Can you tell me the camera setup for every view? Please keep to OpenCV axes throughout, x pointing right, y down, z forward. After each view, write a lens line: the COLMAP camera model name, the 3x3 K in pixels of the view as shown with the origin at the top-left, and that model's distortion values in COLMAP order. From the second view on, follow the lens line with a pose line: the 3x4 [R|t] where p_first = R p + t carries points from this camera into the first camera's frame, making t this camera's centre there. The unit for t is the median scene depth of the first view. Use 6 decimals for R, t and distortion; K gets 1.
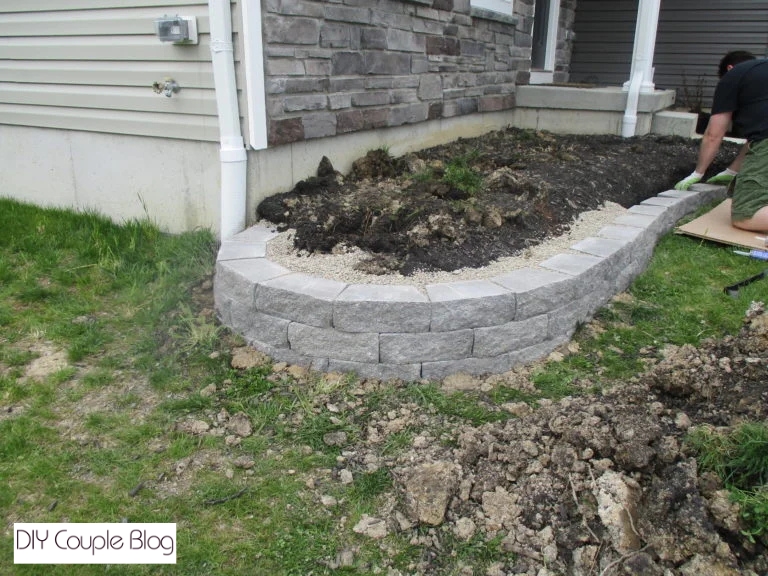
lens RADIAL K [[643.1, 0, 389.7], [0, 643.1, 289.5], [0, 0, 1]] dist [-0.034424, 0.019844]
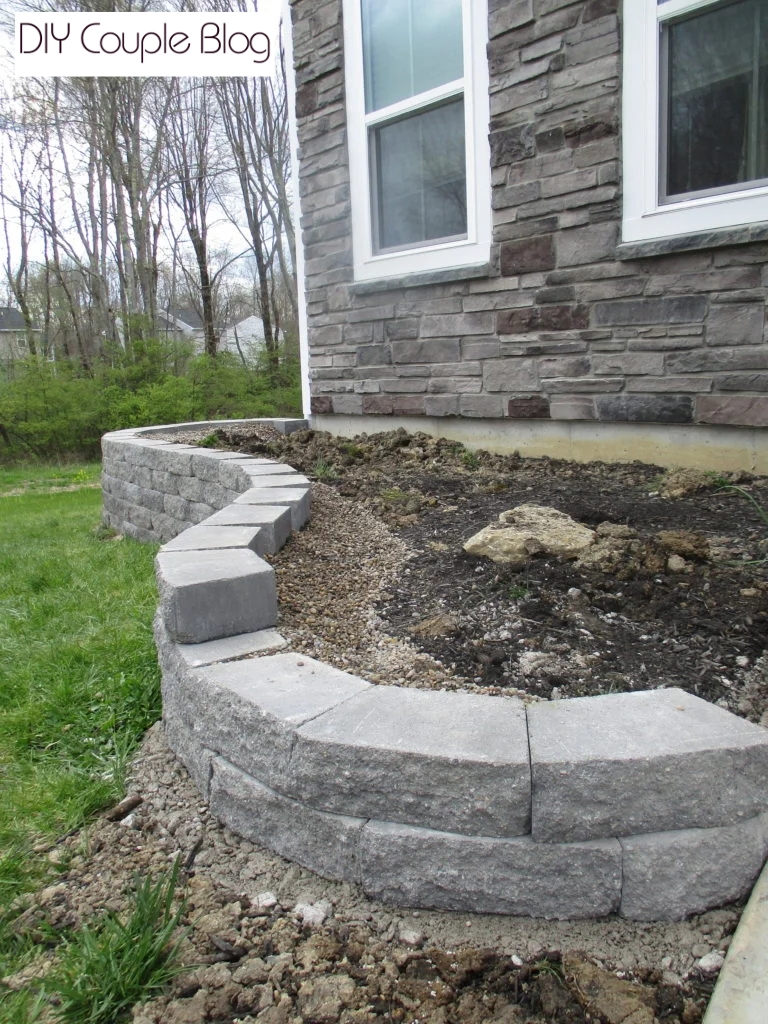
lens RADIAL K [[857.4, 0, 389.2], [0, 857.4, 518.6], [0, 0, 1]] dist [-0.034424, 0.019844]
pose [[-0.372385, 0.165346, -0.913231, 1.349183], [-0.271718, 0.921460, 0.277633, -0.509393], [0.887411, 0.351528, -0.298211, 1.562897]]
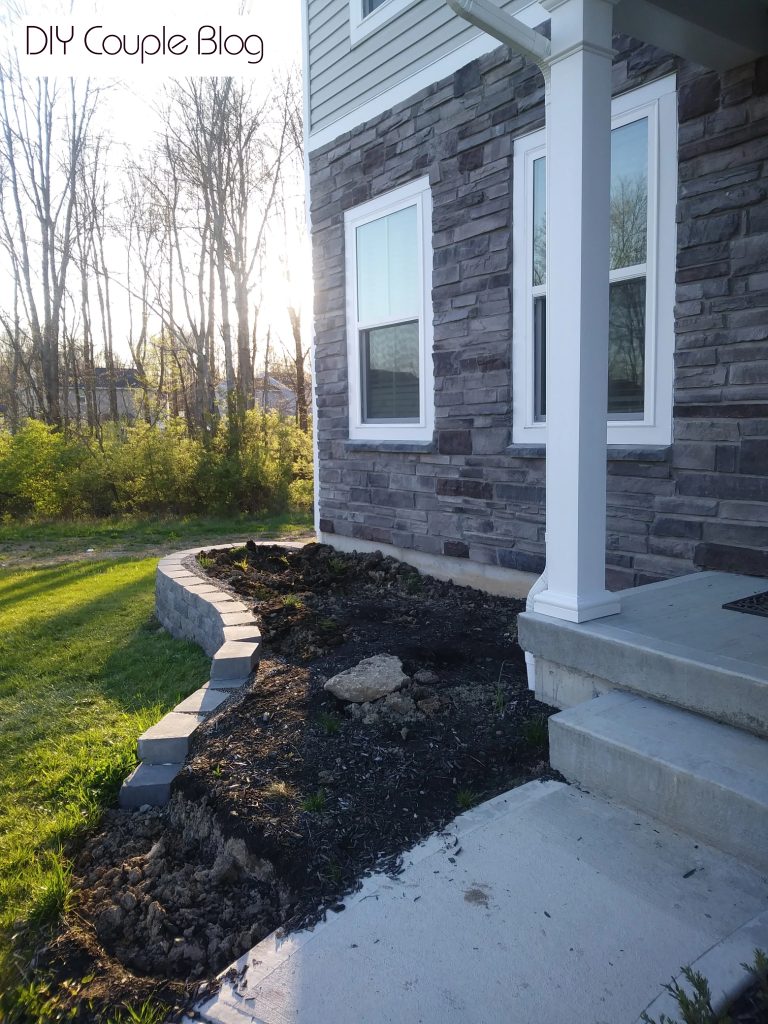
lens RADIAL K [[795.5, 0, 380.1], [0, 795.5, 517.6], [0, 0, 1]] dist [0.016120, -0.027394]
pose [[-0.473902, 0.099804, -0.874903, 1.562724], [-0.276096, 0.926616, 0.255254, -0.792267], [0.836175, 0.362522, -0.411570, 1.819513]]
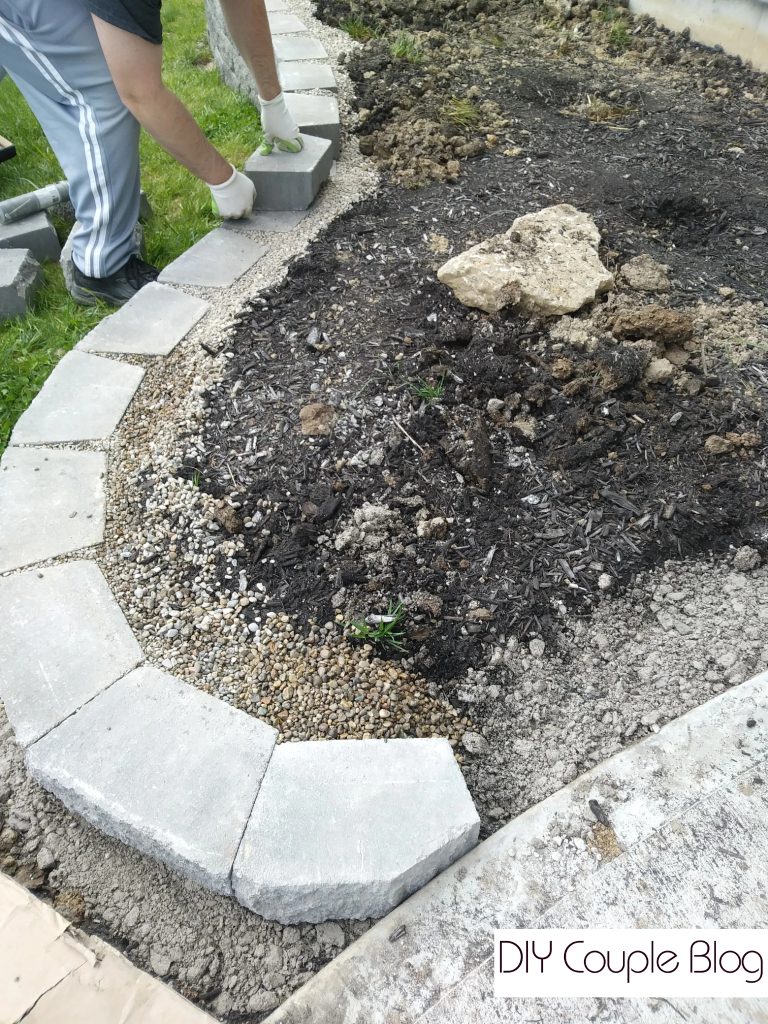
lens RADIAL K [[857.4, 0, 386.6], [0, 857.4, 510.1], [0, 0, 1]] dist [-0.034424, 0.019844]
pose [[-0.609476, 0.516786, -0.601225, 1.167625], [-0.296575, 0.554674, 0.777419, -0.648627], [0.735243, 0.652126, -0.184795, 1.601385]]
